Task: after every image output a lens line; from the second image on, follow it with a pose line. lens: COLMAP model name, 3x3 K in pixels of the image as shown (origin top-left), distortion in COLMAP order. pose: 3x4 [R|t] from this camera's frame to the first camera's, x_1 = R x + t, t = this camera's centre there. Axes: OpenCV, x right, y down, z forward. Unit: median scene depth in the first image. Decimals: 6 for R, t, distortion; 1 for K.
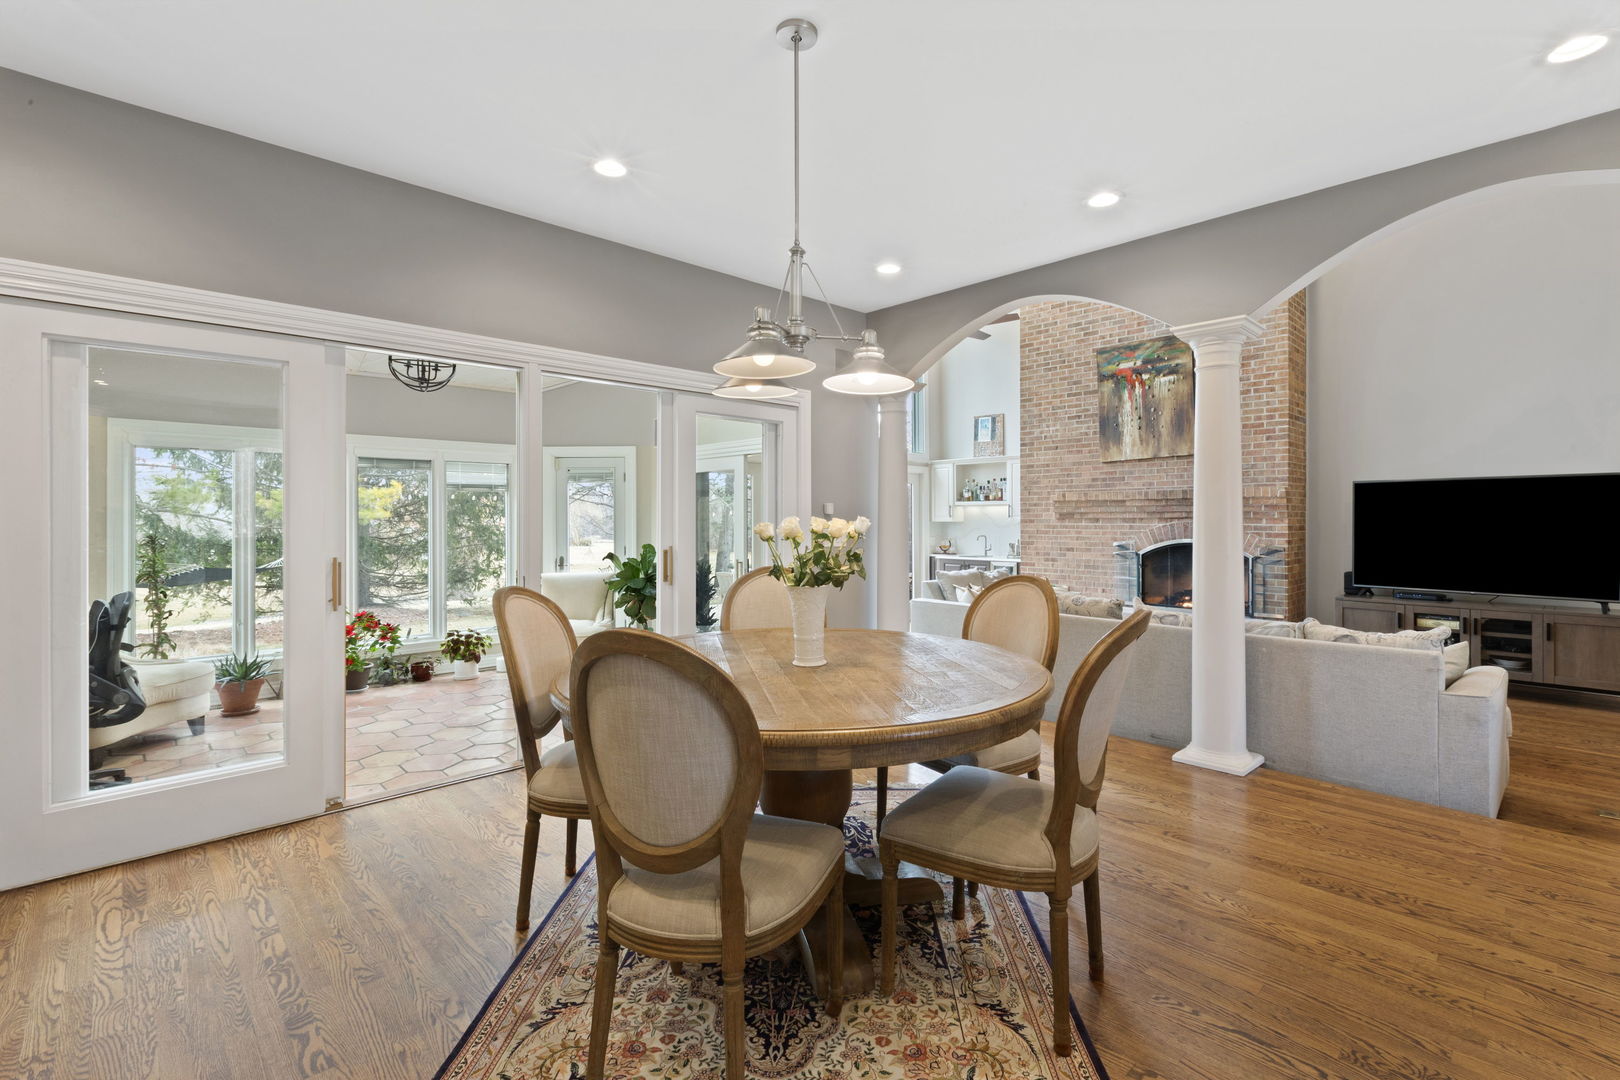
lens RADIAL K [[740.7, 0, 854.6], [0, 740.7, 517.0], [0, 0, 1]] dist [-0.001144, 0.000030]
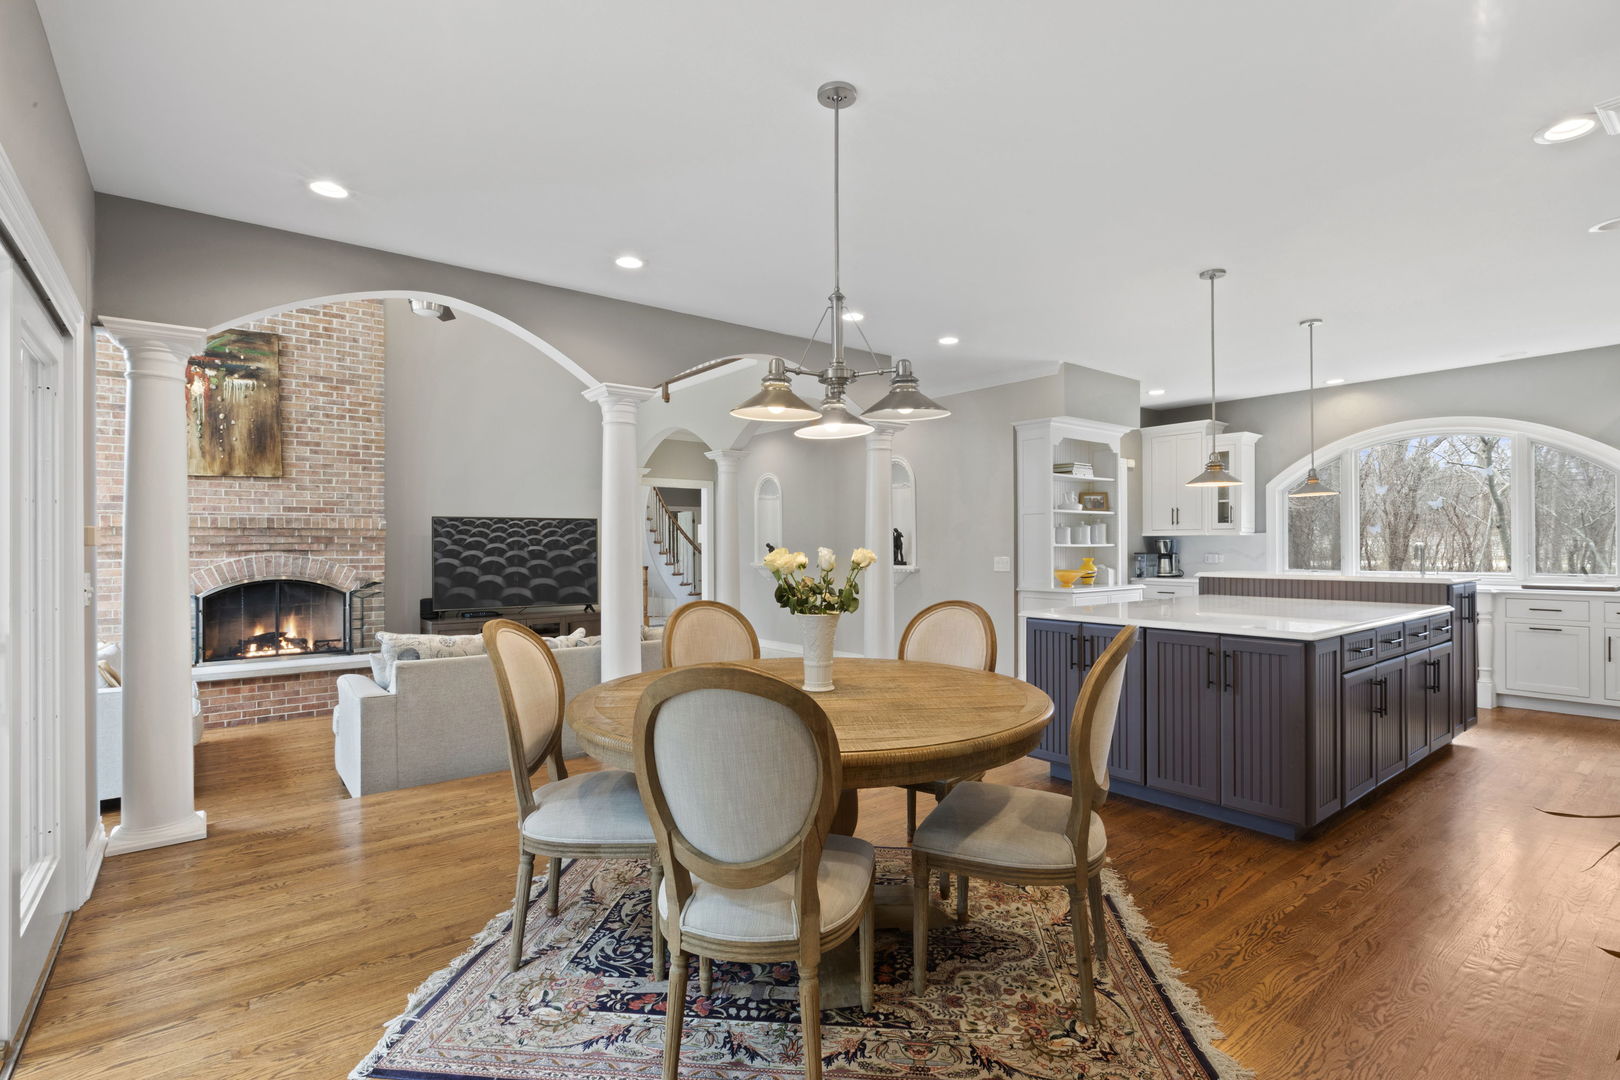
lens RADIAL K [[762.5, 0, 814.2], [0, 762.5, 541.0], [0, 0, 1]] dist [0.000283, -0.000021]
pose [[0.112933, 0.006189, 0.993583, -0.373933], [0.005207, 0.999963, -0.006820, -0.000784], [-0.993589, 0.005944, 0.112896, 0.292175]]
